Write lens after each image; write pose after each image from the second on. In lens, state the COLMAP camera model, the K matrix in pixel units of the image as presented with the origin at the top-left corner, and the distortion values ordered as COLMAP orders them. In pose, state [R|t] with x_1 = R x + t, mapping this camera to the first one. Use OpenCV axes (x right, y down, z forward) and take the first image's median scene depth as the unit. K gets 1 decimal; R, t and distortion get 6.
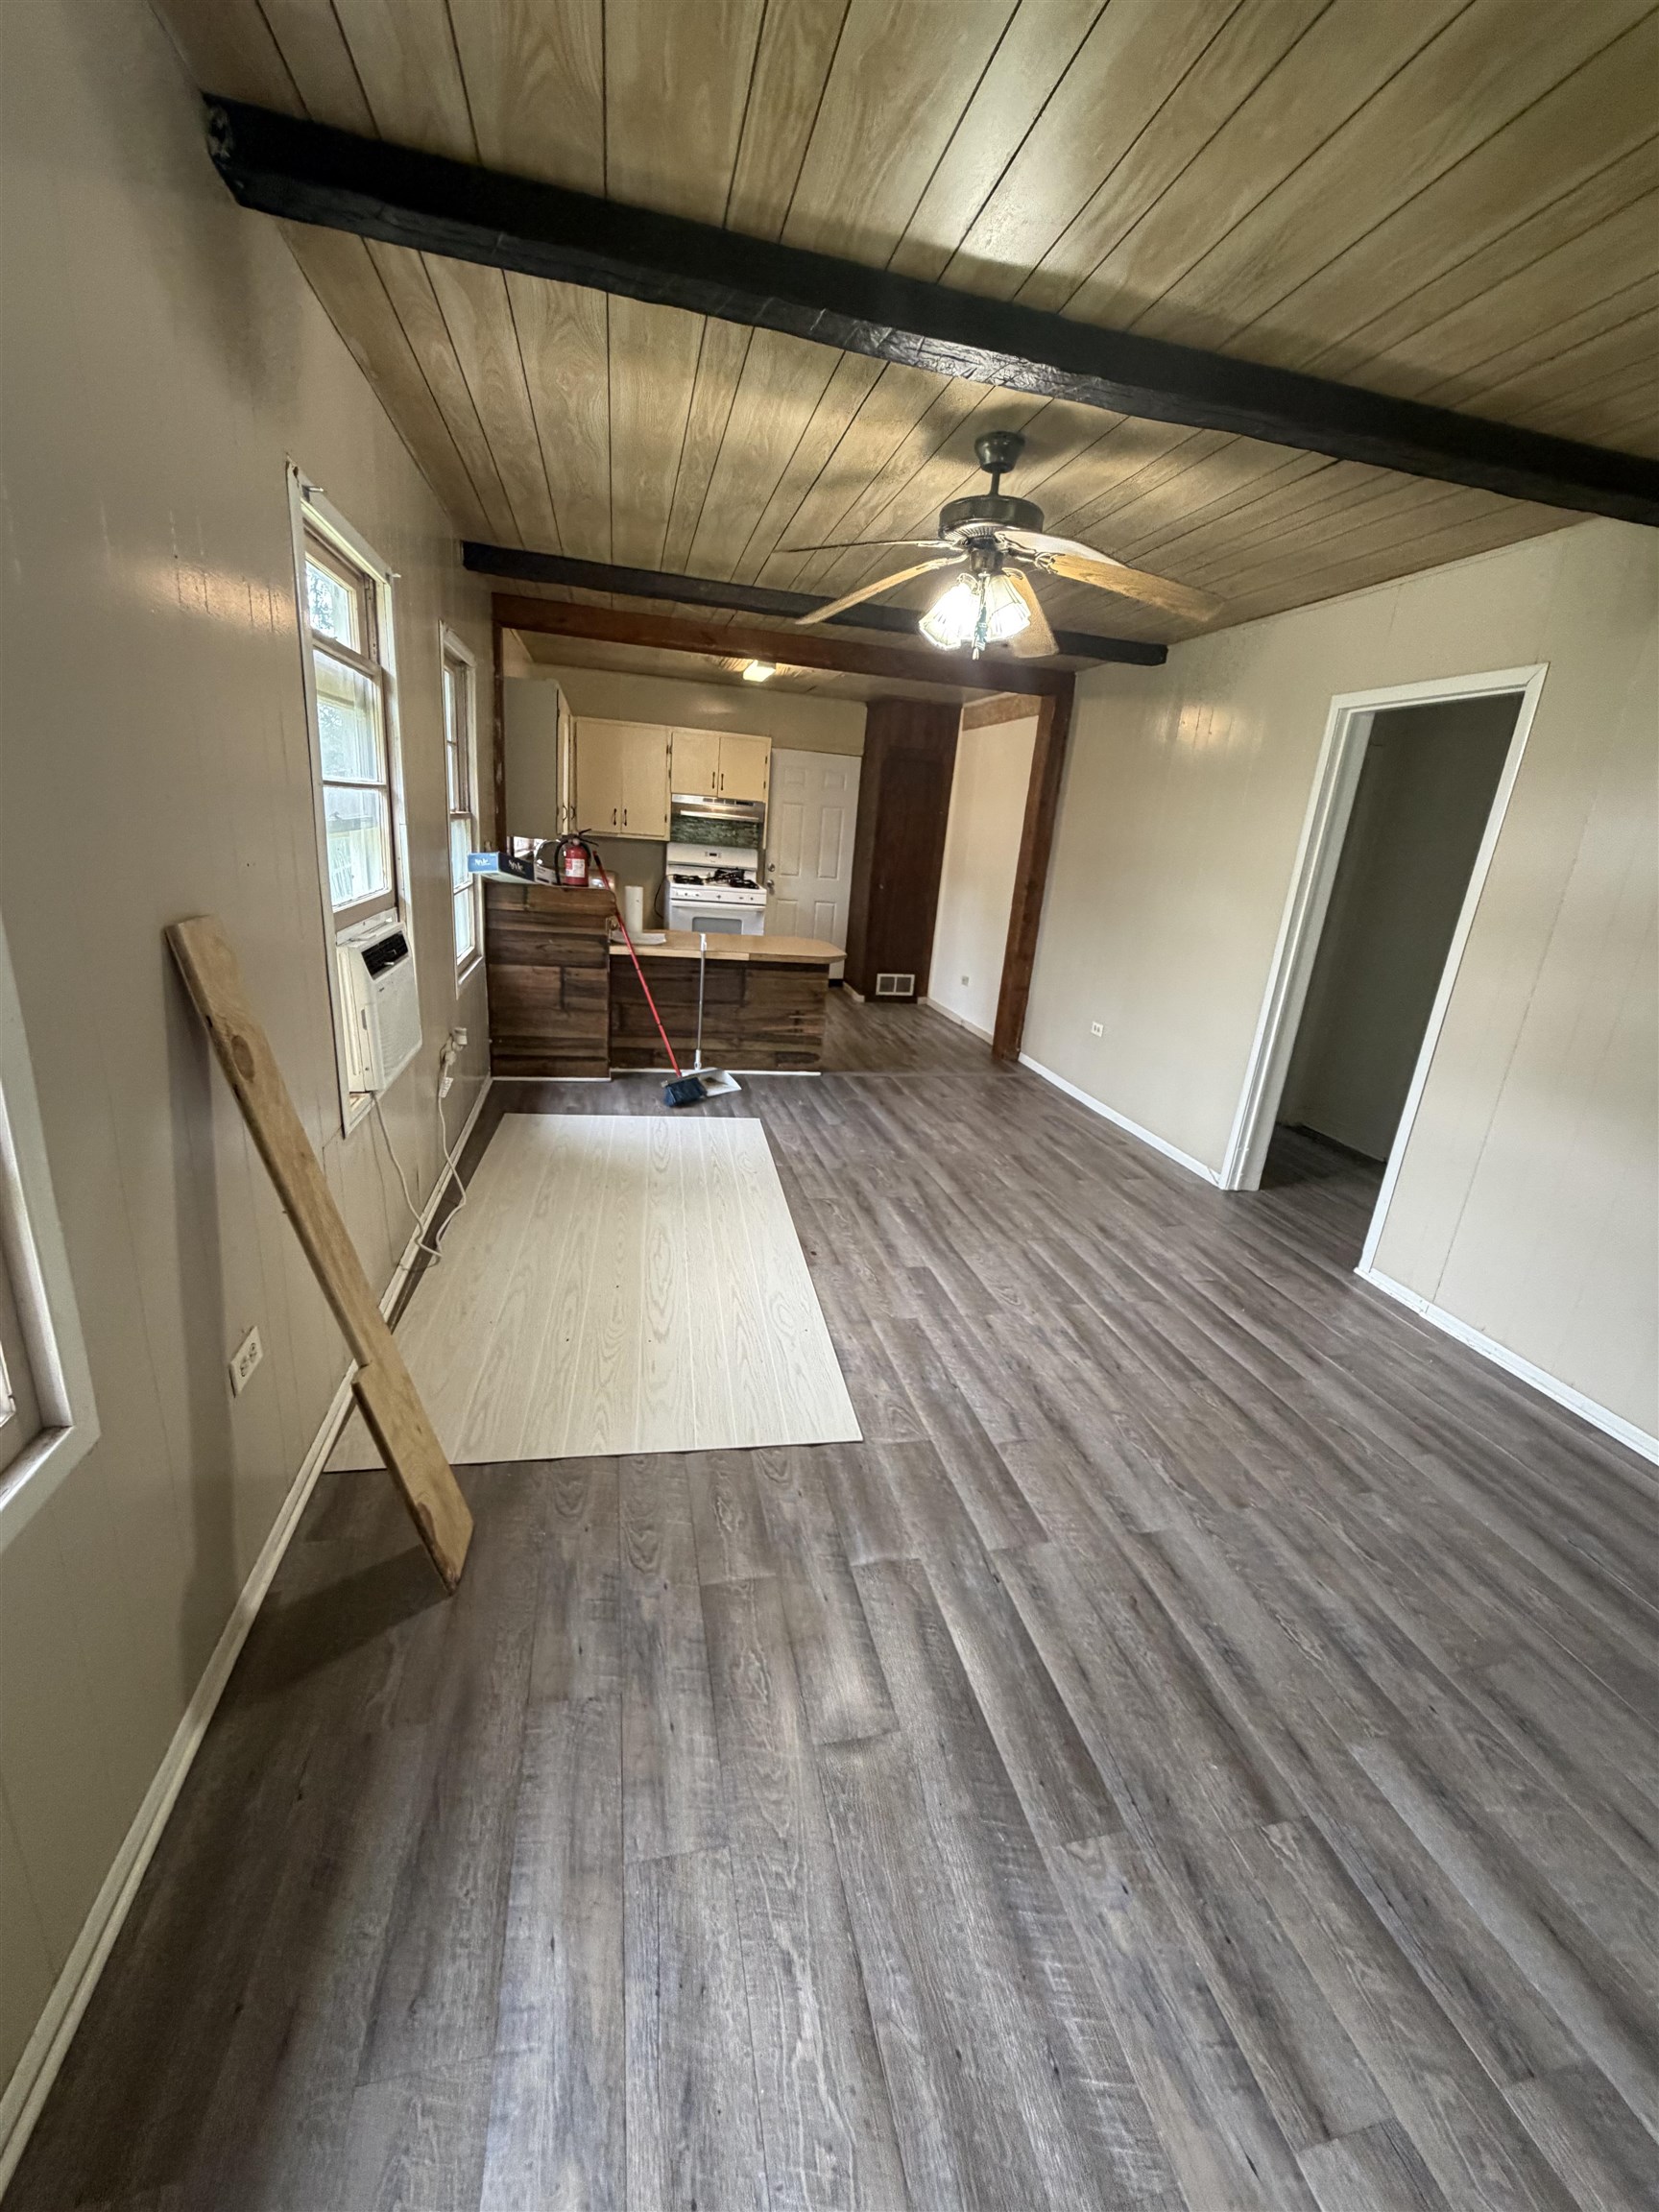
lens RADIAL K [[885.9, 0, 823.5], [0, 885.9, 1116.5], [0, 0, 1]] dist [0.001218, 0.000098]
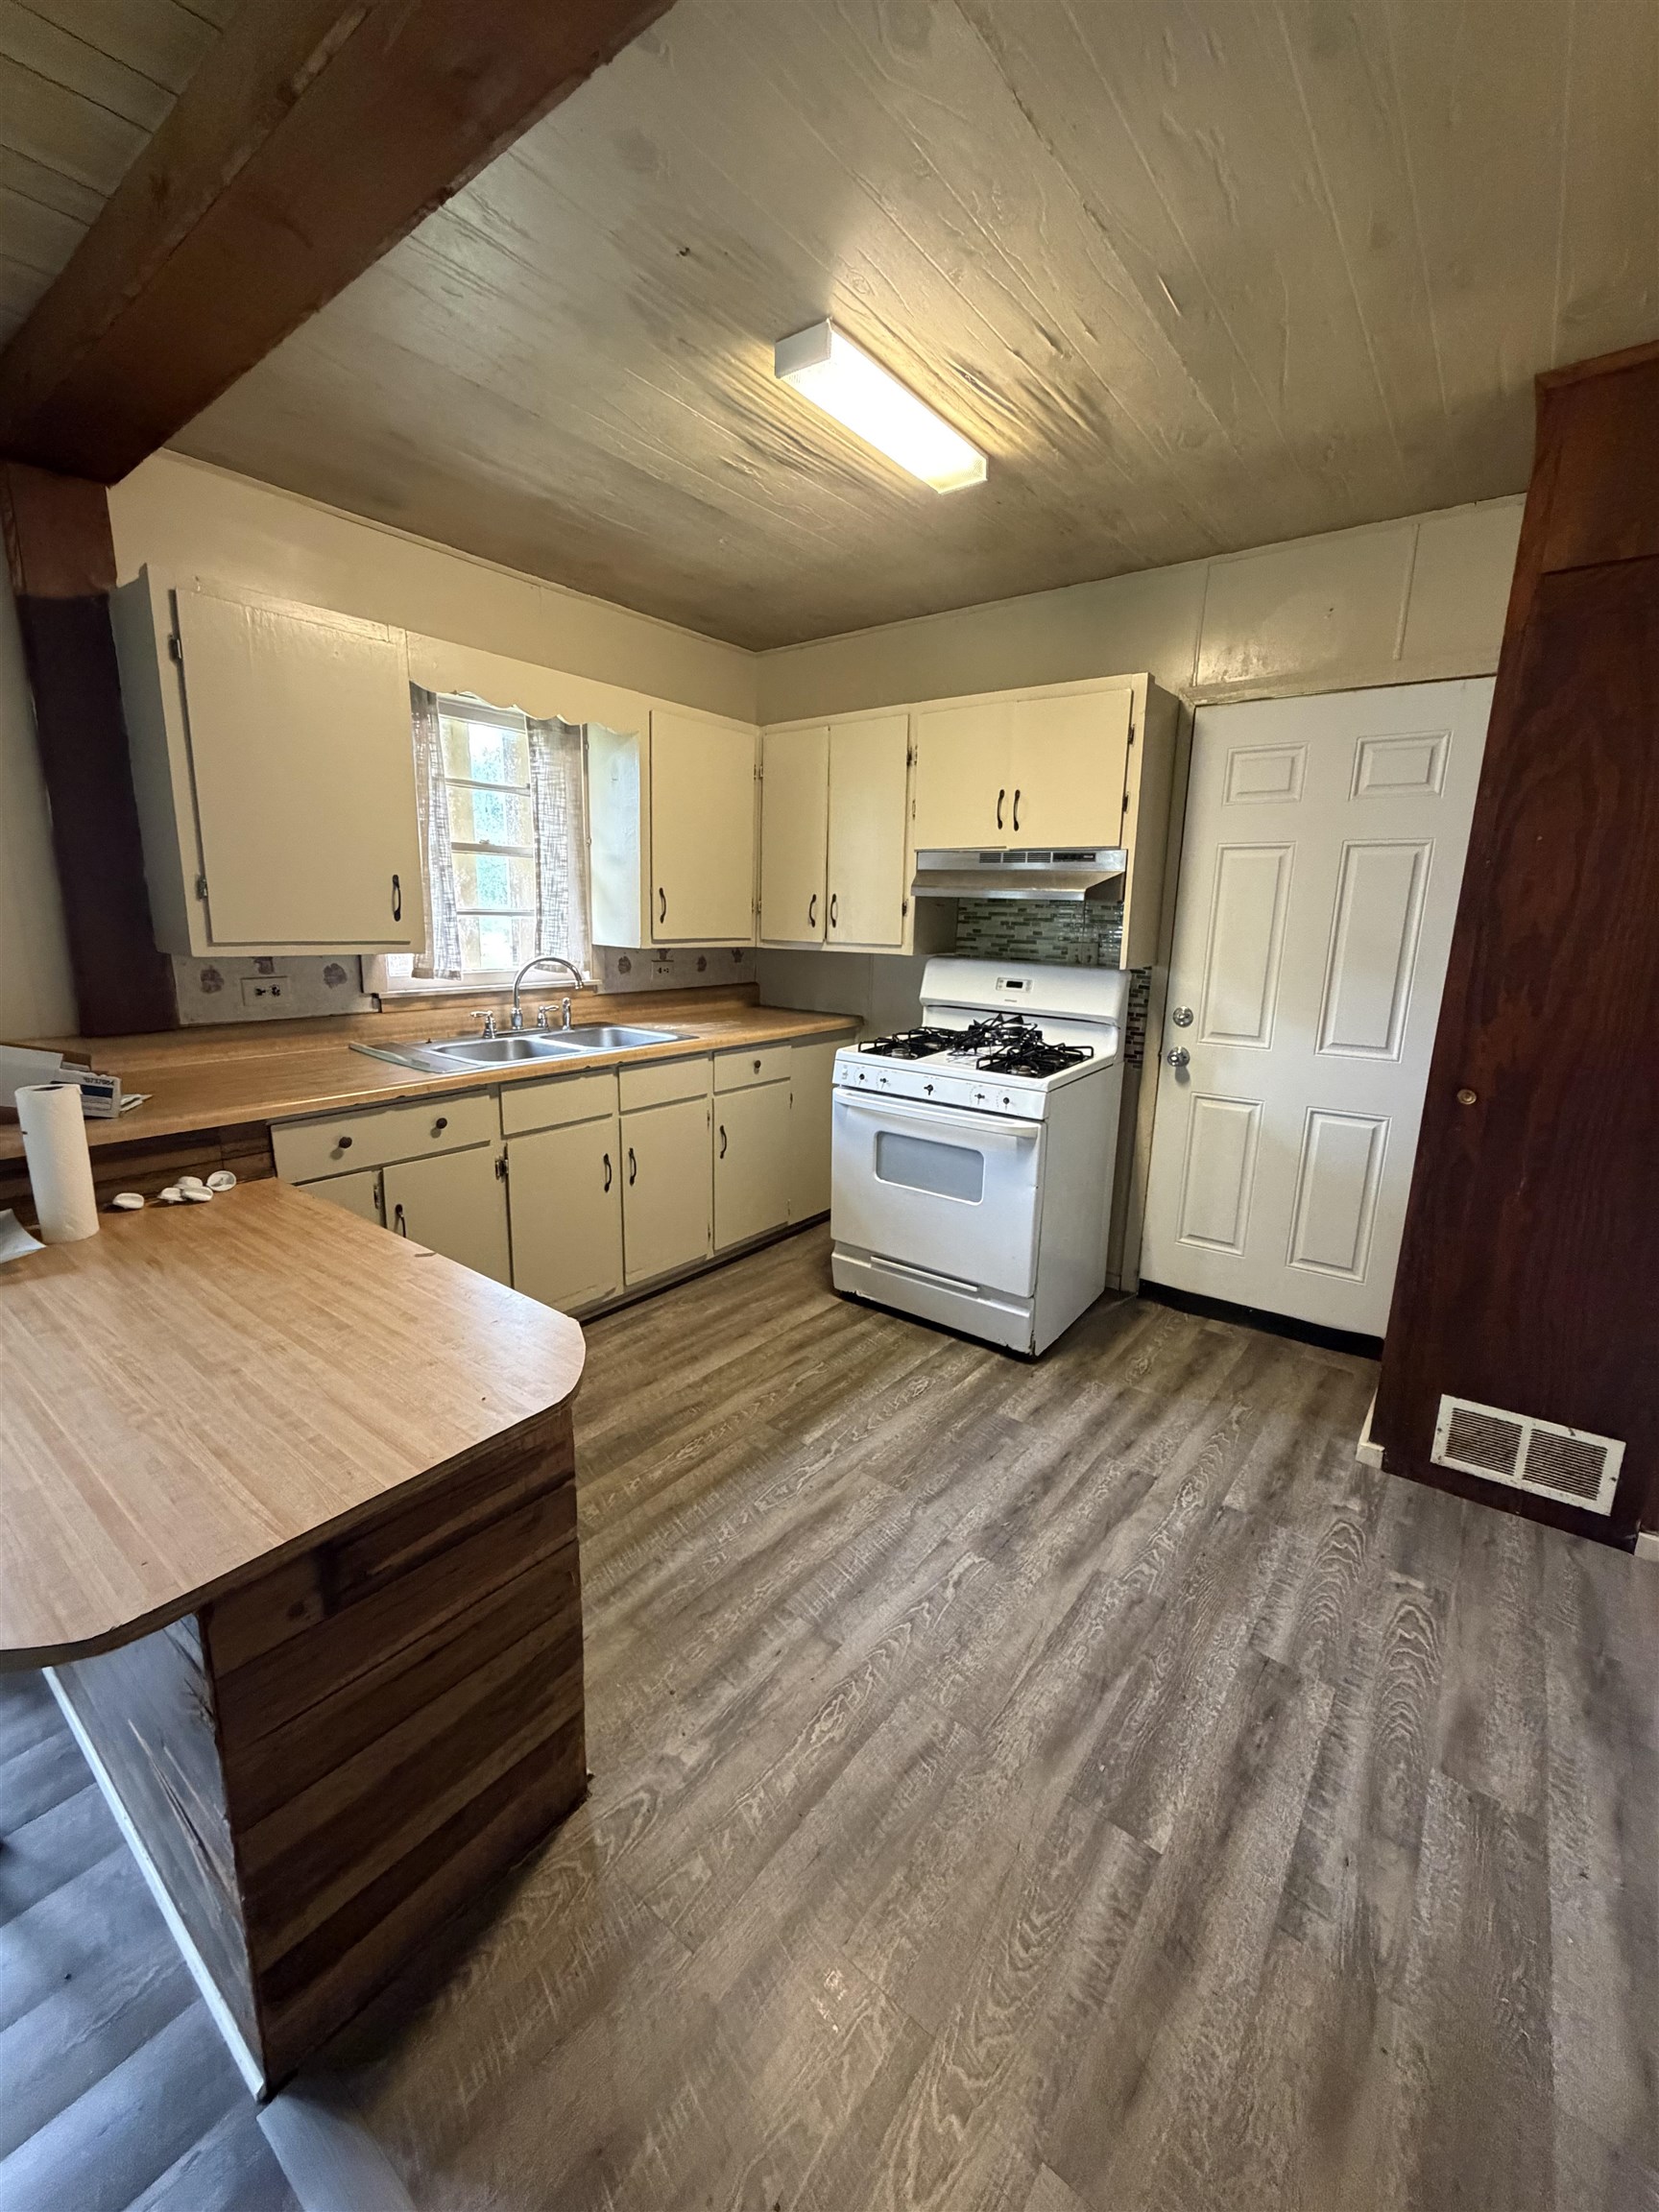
lens RADIAL K [[885.9, 0, 828.5], [0, 885.9, 1111.1], [0, 0, 1]] dist [0.001218, 0.000098]
pose [[0.637710, 0.100959, -0.763632, 0.146706], [-0.201193, 0.978790, -0.038612, -0.204357], [0.743537, 0.178261, 0.644496, 0.681333]]
